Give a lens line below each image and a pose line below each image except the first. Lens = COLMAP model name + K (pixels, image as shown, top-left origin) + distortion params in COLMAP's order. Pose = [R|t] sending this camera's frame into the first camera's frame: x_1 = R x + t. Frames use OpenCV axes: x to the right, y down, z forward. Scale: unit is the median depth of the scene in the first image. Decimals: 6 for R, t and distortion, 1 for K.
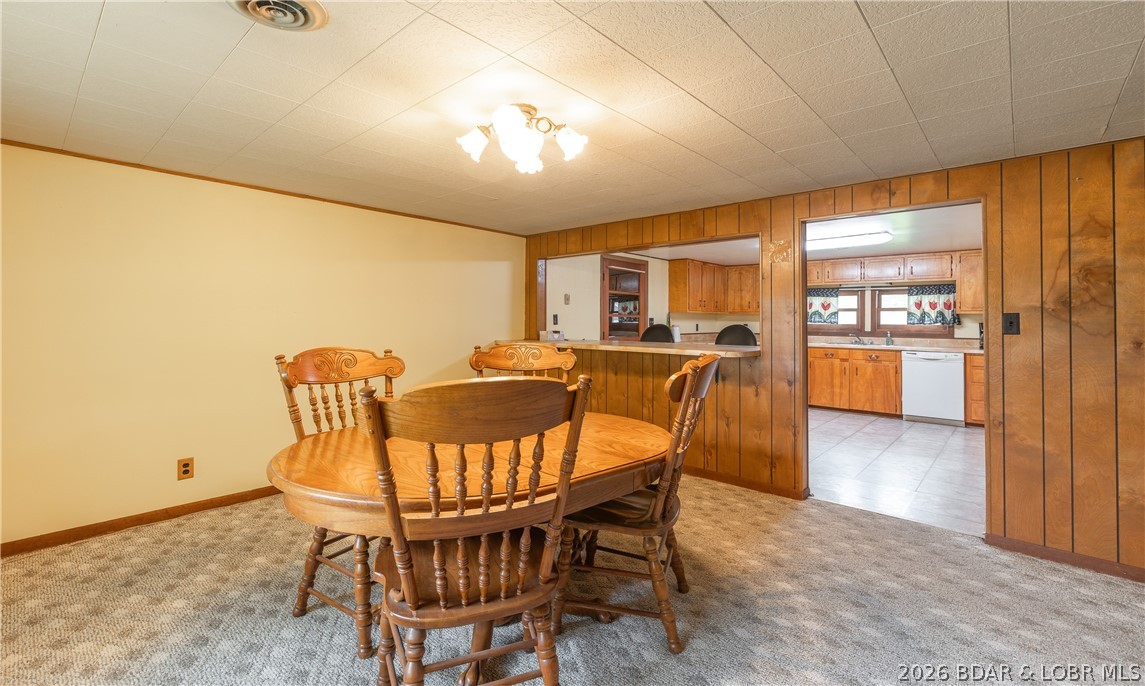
lens RADIAL K [[501.5, 0, 573.5], [0, 501.5, 315.0], [0, 0, 1]] dist [-0.000179, 0.001674]
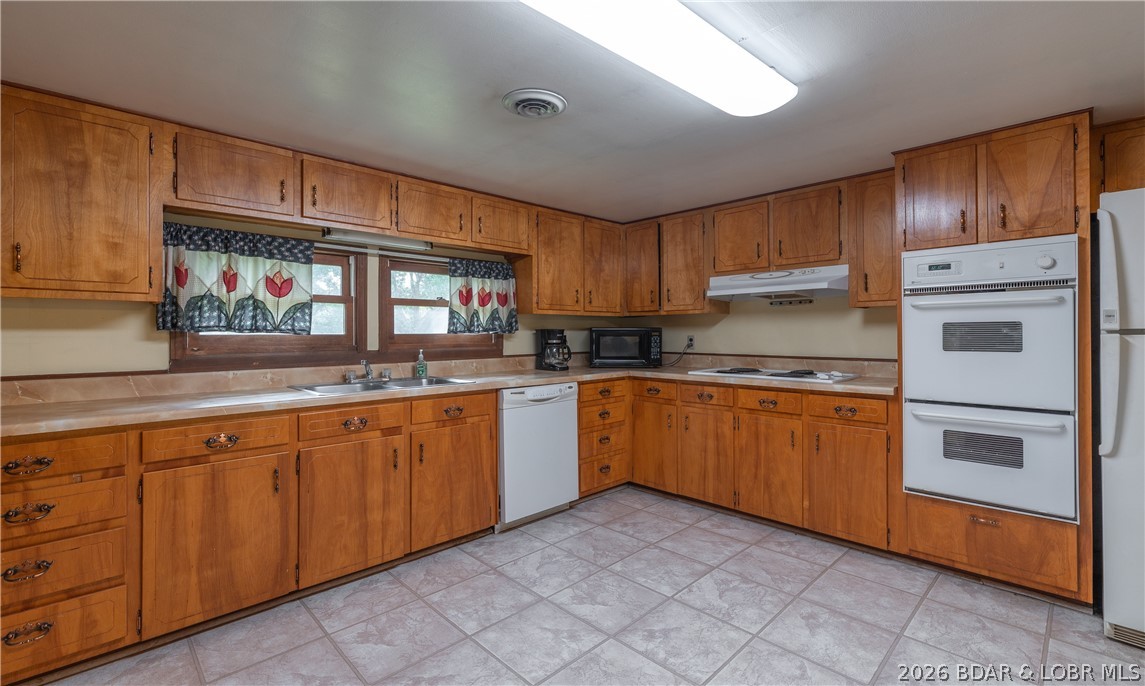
lens RADIAL K [[501.5, 0, 573.6], [0, 501.5, 331.9], [0, 0, 1]] dist [-0.000179, 0.001674]
pose [[0.075251, -0.008100, 0.997132, 0.177289], [-0.008020, 0.999930, 0.008728, 0.011779], [-0.997132, -0.008654, 0.075181, 0.840045]]
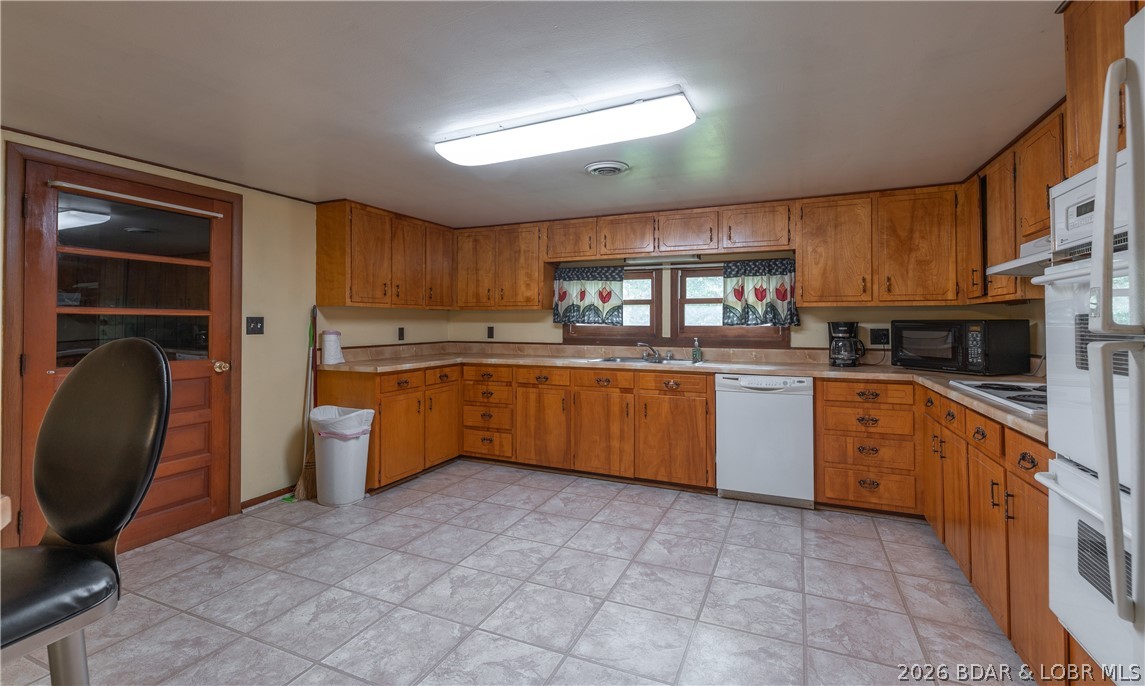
lens RADIAL K [[501.5, 0, 574.5], [0, 501.5, 316.4], [0, 0, 1]] dist [-0.000179, 0.001674]
pose [[0.953064, -0.005118, 0.302725, 0.315713], [0.004465, 0.999986, 0.002849, 0.005233], [-0.302735, -0.001364, 0.953074, 0.483882]]
